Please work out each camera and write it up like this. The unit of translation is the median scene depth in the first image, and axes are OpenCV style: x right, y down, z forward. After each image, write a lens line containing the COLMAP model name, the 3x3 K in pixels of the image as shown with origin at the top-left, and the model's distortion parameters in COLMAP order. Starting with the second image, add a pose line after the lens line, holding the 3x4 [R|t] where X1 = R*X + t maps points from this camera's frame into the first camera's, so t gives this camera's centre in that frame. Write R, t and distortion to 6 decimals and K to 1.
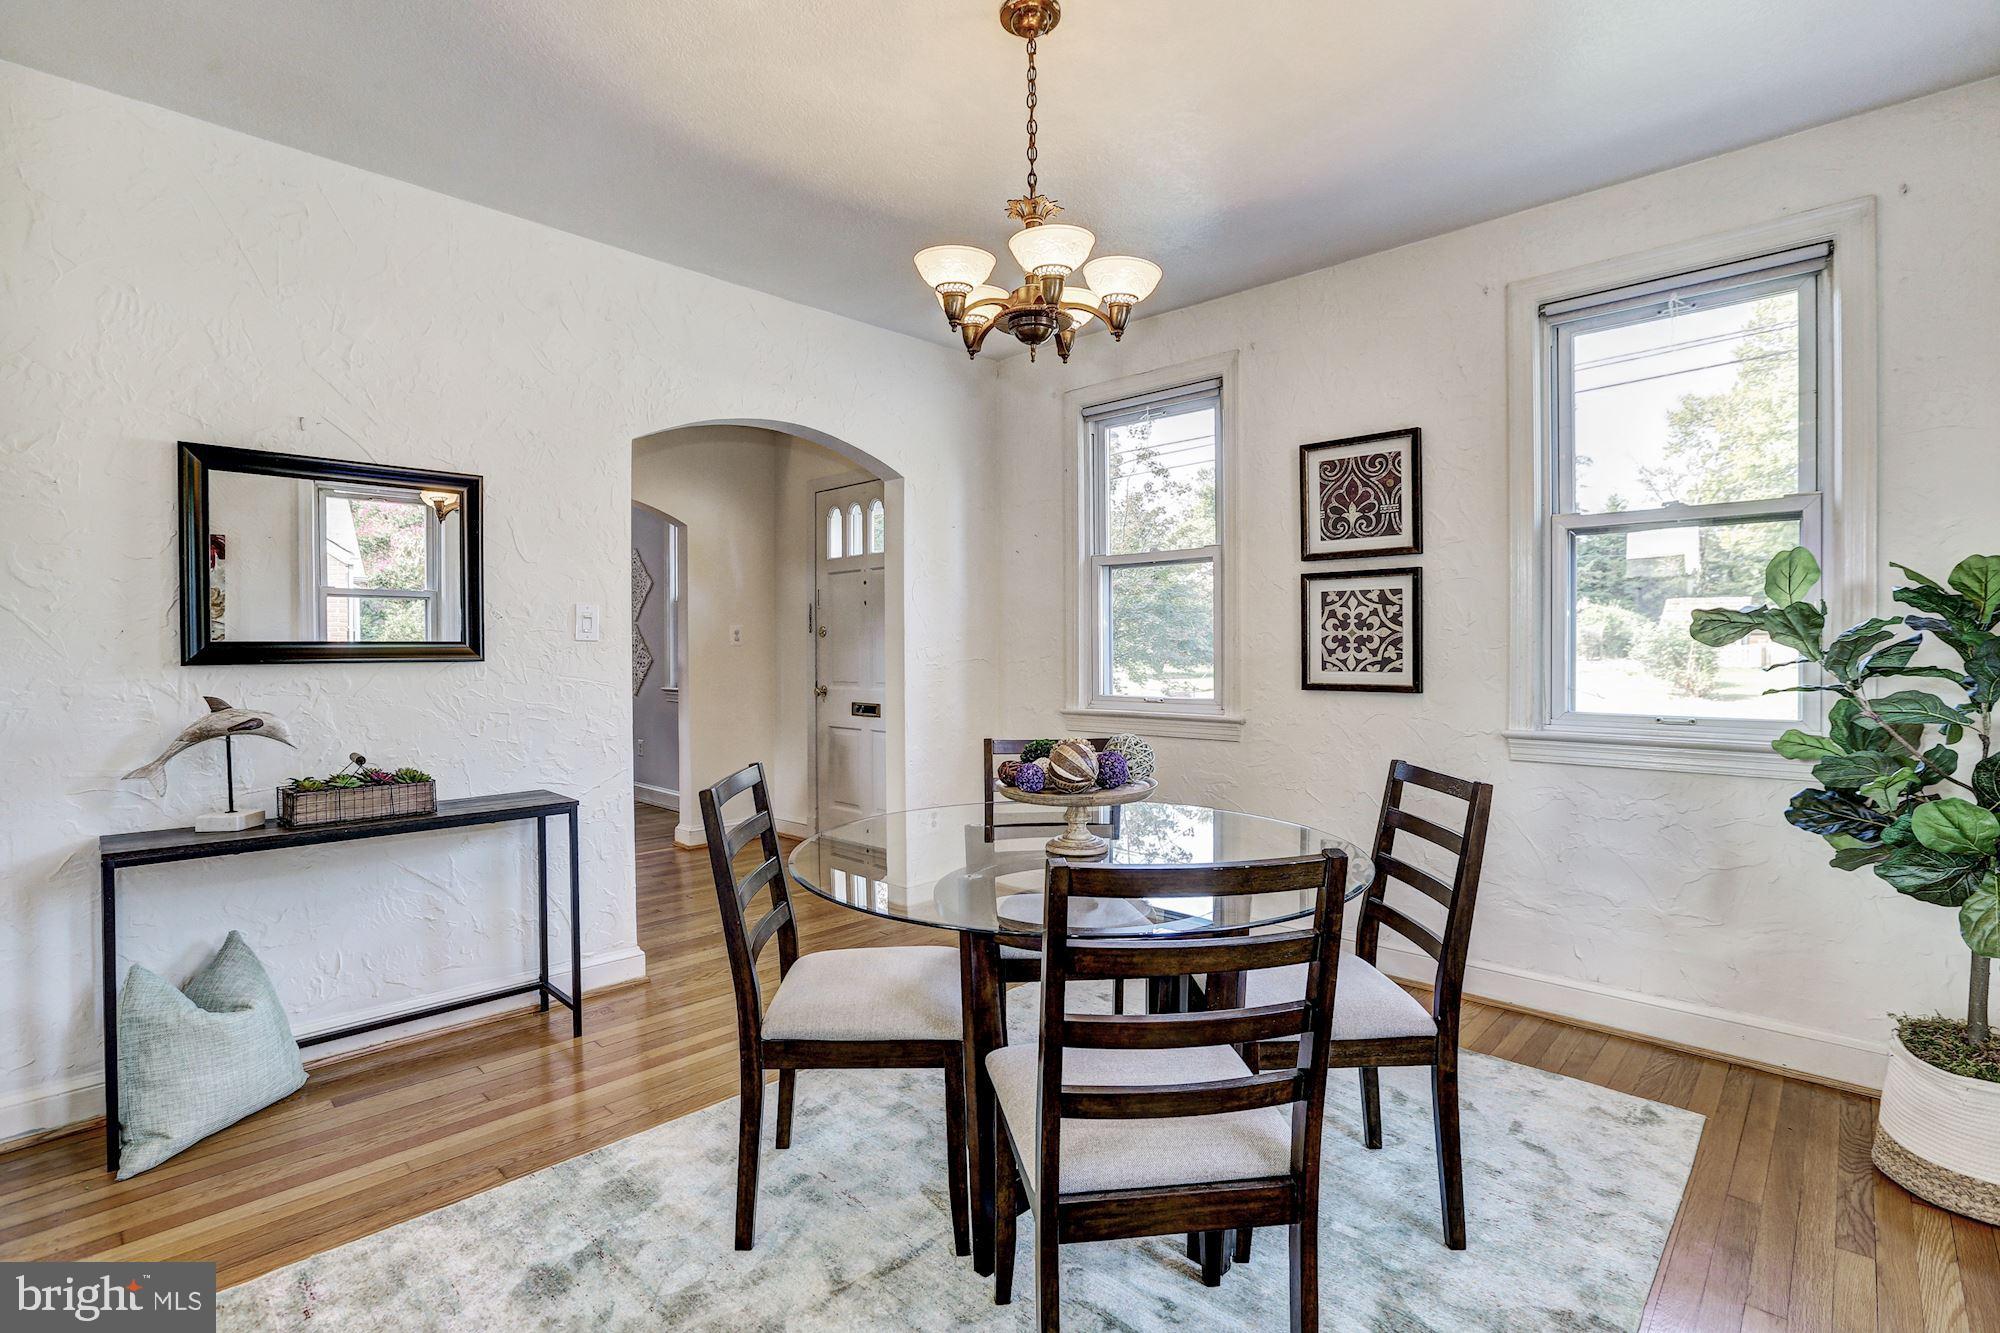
lens RADIAL K [[929.9, 0, 1009.5], [0, 929.9, 663.7], [0, 0, 1]] dist [-0.041190, 0.014774]
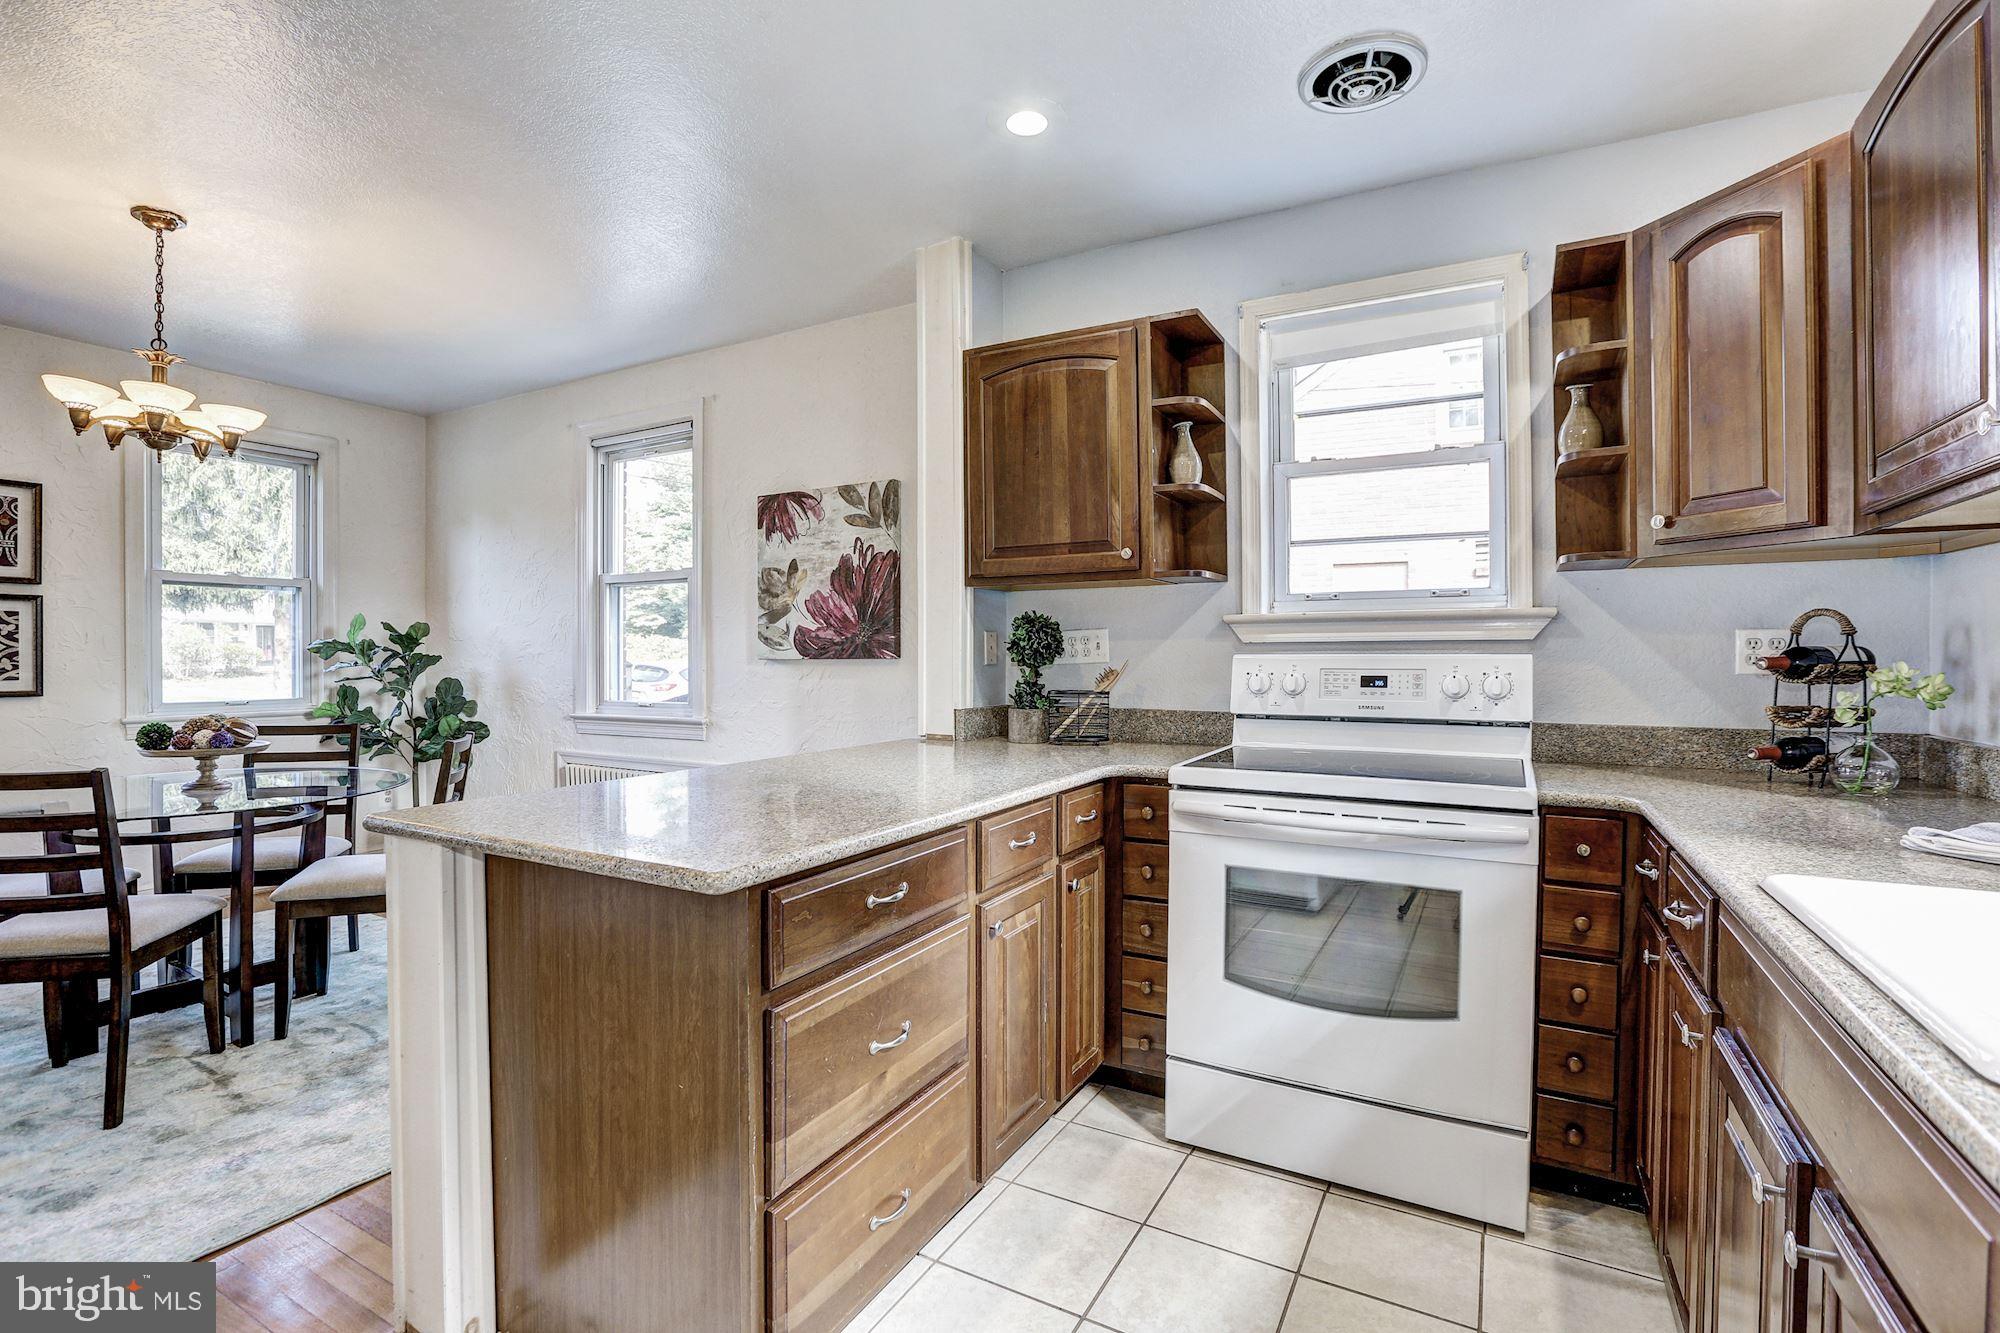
lens RADIAL K [[929.9, 0, 996.8], [0, 929.9, 662.3], [0, 0, 1]] dist [-0.041190, 0.014774]
pose [[-0.246465, -0.002896, 0.969147, -1.049375], [0.019335, 0.999782, 0.007905, 0.001158], [-0.968959, 0.020687, -0.246356, 0.045560]]
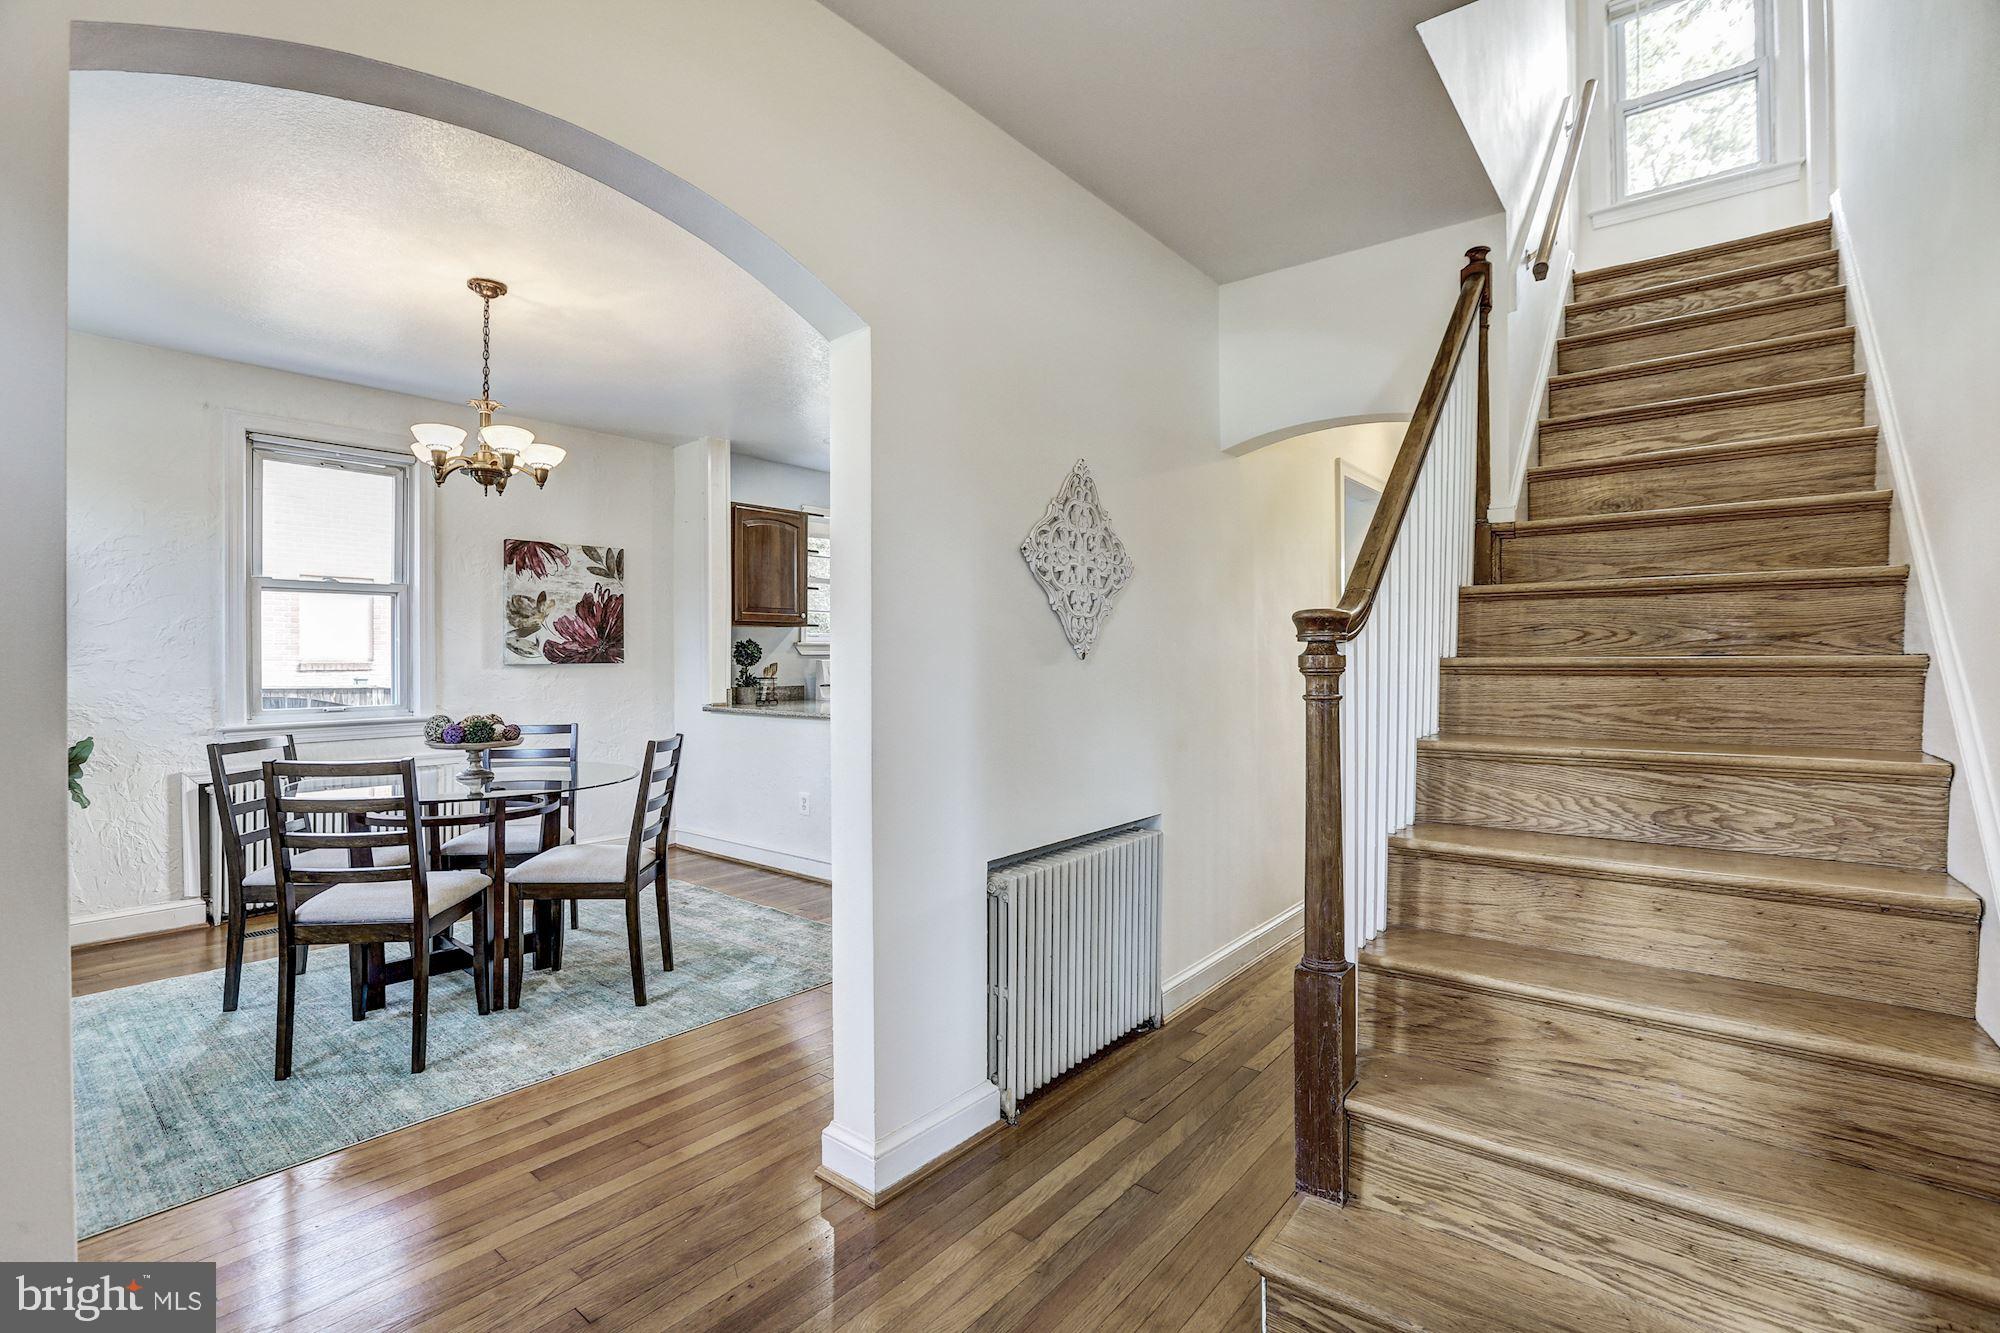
lens RADIAL K [[929.9, 0, 1008.3], [0, 929.9, 657.3], [0, 0, 1]] dist [-0.041190, 0.014774]
pose [[-0.997324, 0.004553, -0.072966, -0.510205], [0.003218, 0.999825, 0.018412, -0.038930], [0.073037, 0.018128, -0.997164, 1.748240]]
